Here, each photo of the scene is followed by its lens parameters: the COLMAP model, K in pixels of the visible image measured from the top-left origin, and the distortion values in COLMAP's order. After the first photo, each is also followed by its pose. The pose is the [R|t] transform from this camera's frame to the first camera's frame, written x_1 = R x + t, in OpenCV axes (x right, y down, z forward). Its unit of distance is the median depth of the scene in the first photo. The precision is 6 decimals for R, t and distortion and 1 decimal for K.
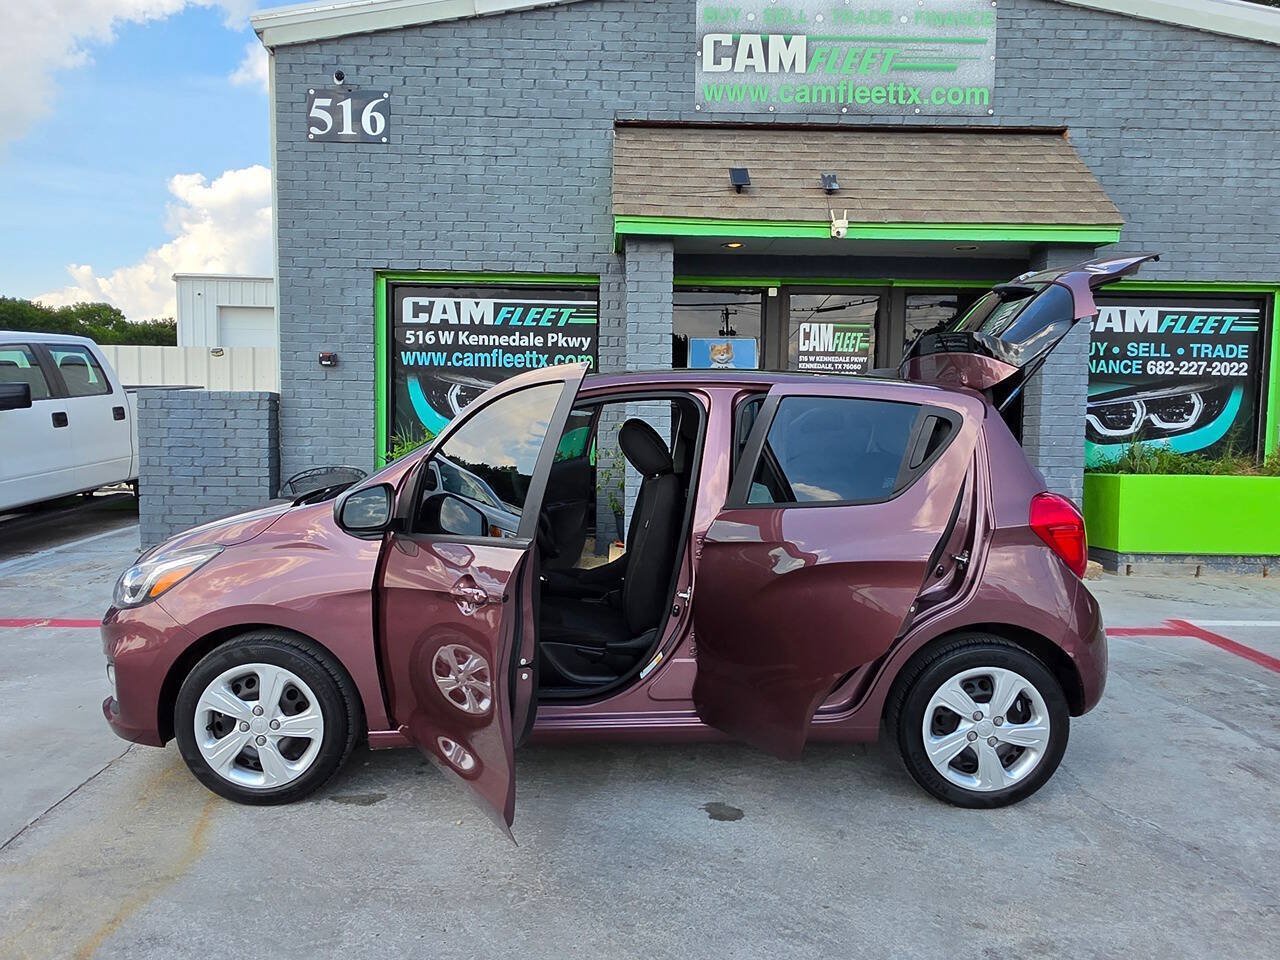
lens RADIAL K [[902.5, 0, 640.0], [0, 902.5, 480.0], [0, 0, 1]] dist [0.002998, -0.000448]
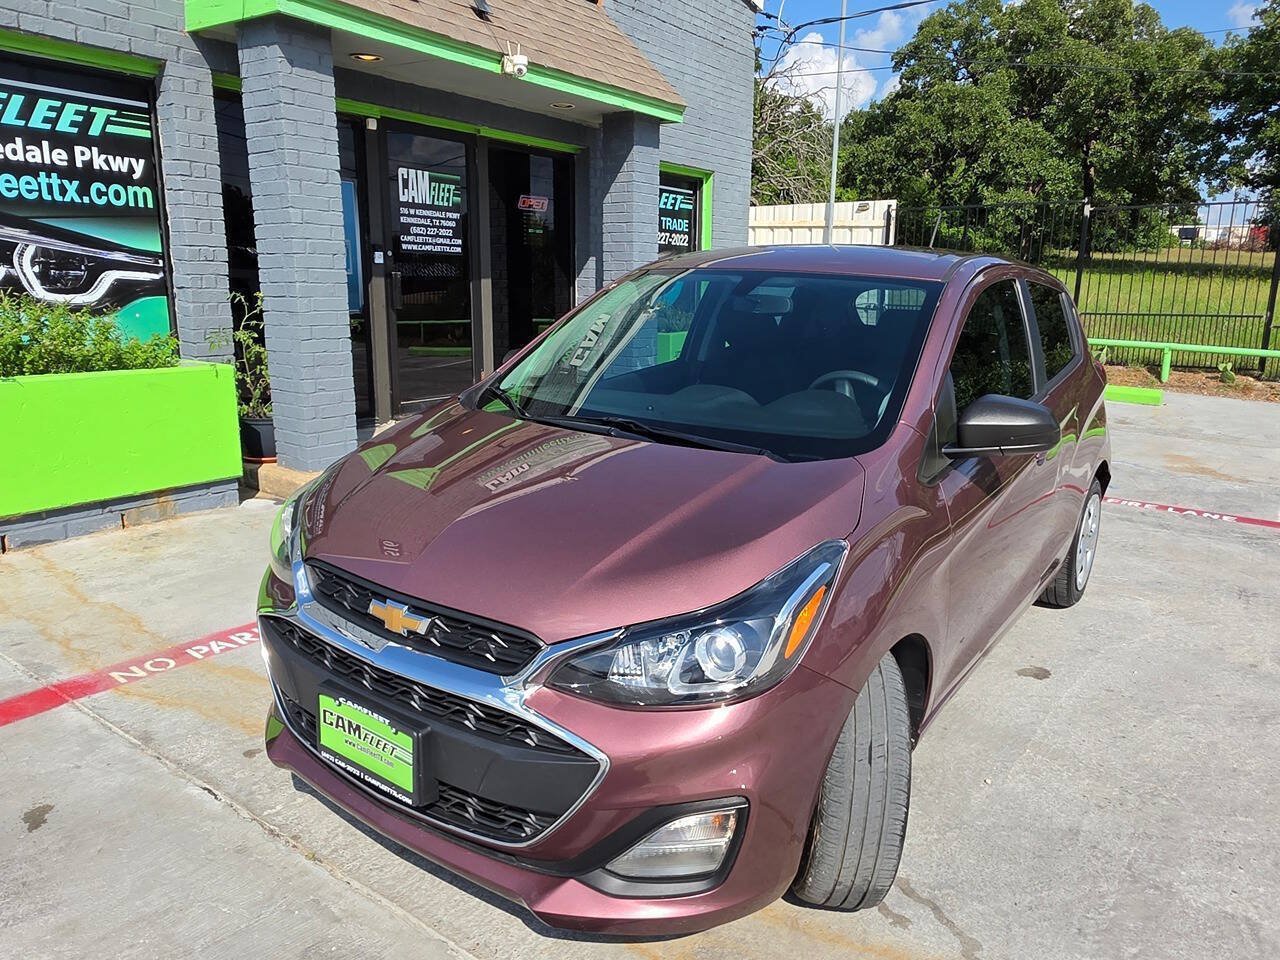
lens RADIAL K [[888.1, 0, 635.0], [0, 888.1, 494.9], [0, 0, 1]] dist [0.002973, -0.009467]
pose [[0.601662, -0.189216, 0.776016, -0.408875], [0.042864, 0.977785, 0.205180, -0.035945], [-0.797600, -0.090186, 0.596406, 0.310214]]
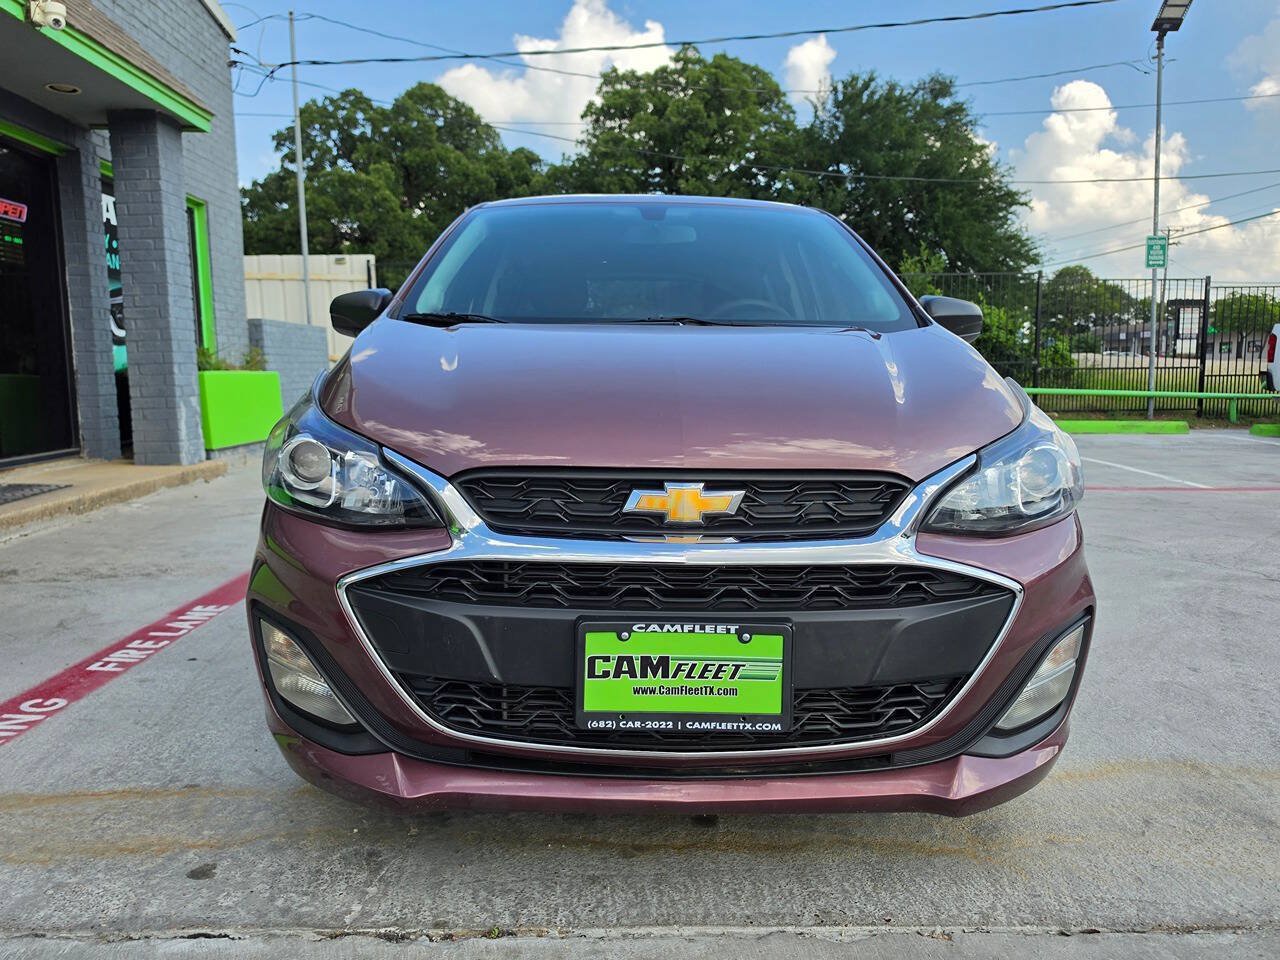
lens RADIAL K [[898.1, 0, 634.3], [0, 898.1, 472.4], [0, 0, 1]] dist [-0.002394, -0.001681]
pose [[-0.008427, -0.123383, 0.992323, -0.448341], [0.068843, 0.989932, 0.123670, 0.014654], [-0.997592, 0.069357, 0.000152, 0.515286]]
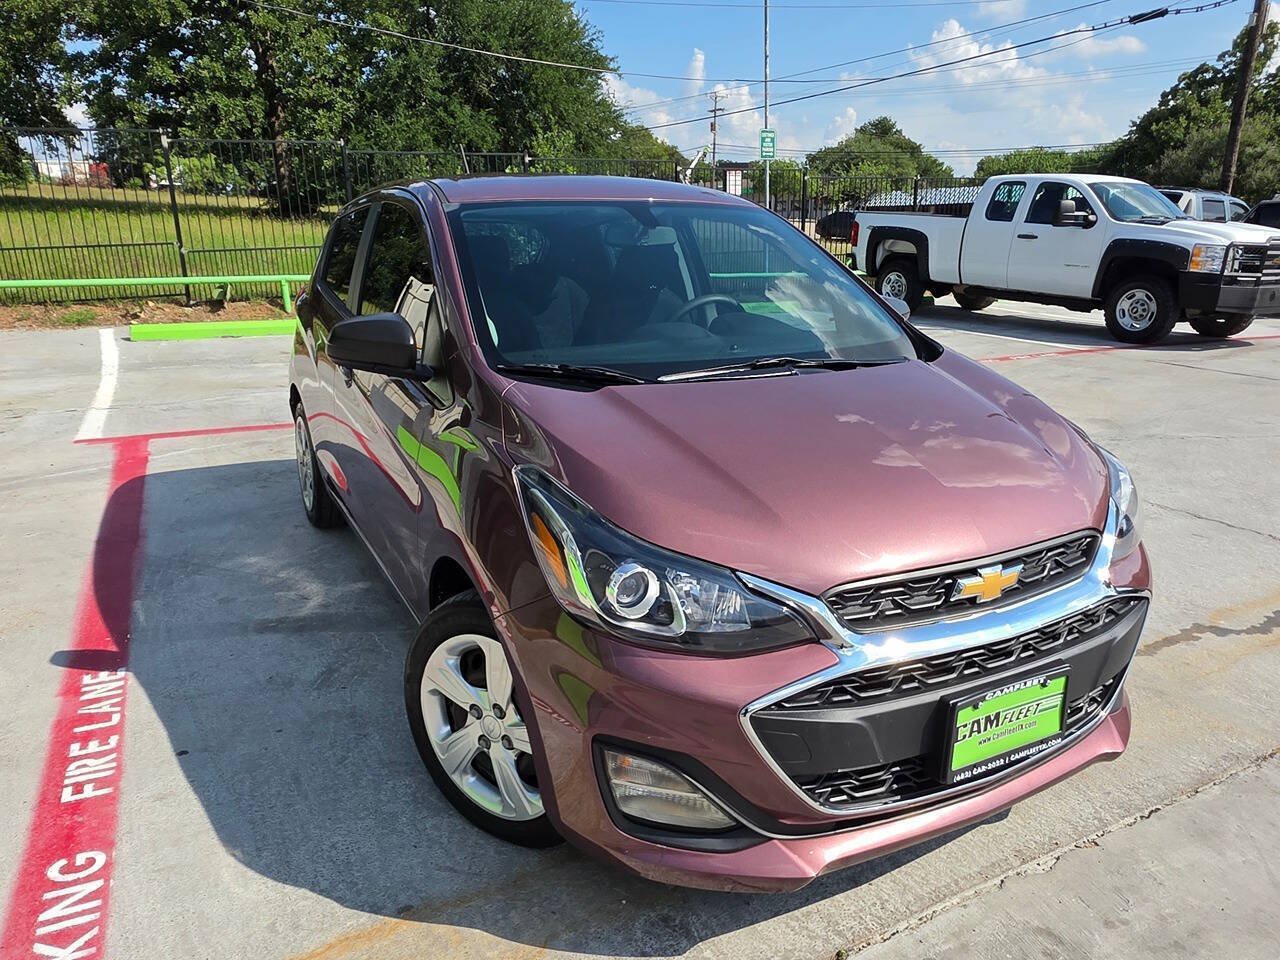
lens RADIAL K [[911.5, 0, 640.0], [0, 911.5, 480.0], [0, 0, 1]] dist [-0.001666, 0.003781]
pose [[-0.459095, -0.250462, 0.852350, -0.412462], [0.058261, 0.948882, 0.310208, -0.054706], [-0.886475, 0.192074, -0.421034, 0.671811]]
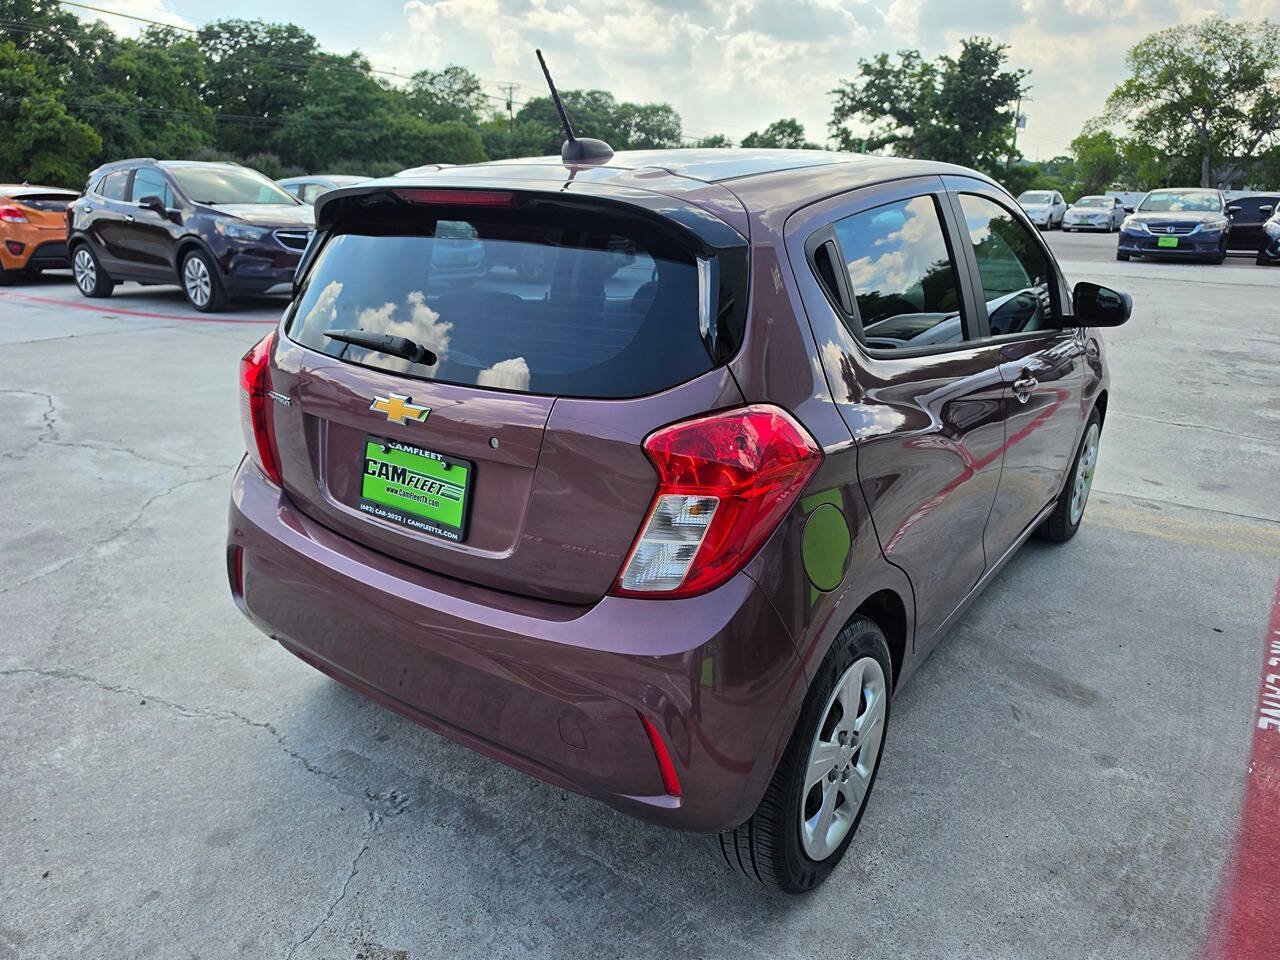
lens RADIAL K [[911.5, 0, 640.0], [0, 911.5, 480.0], [0, 0, 1]] dist [-0.001666, 0.003781]
pose [[-0.593453, 0.243827, -0.767047, 0.348353], [-0.076373, 0.931650, 0.355240, -0.065240], [0.801237, 0.269400, -0.534269, 0.689170]]
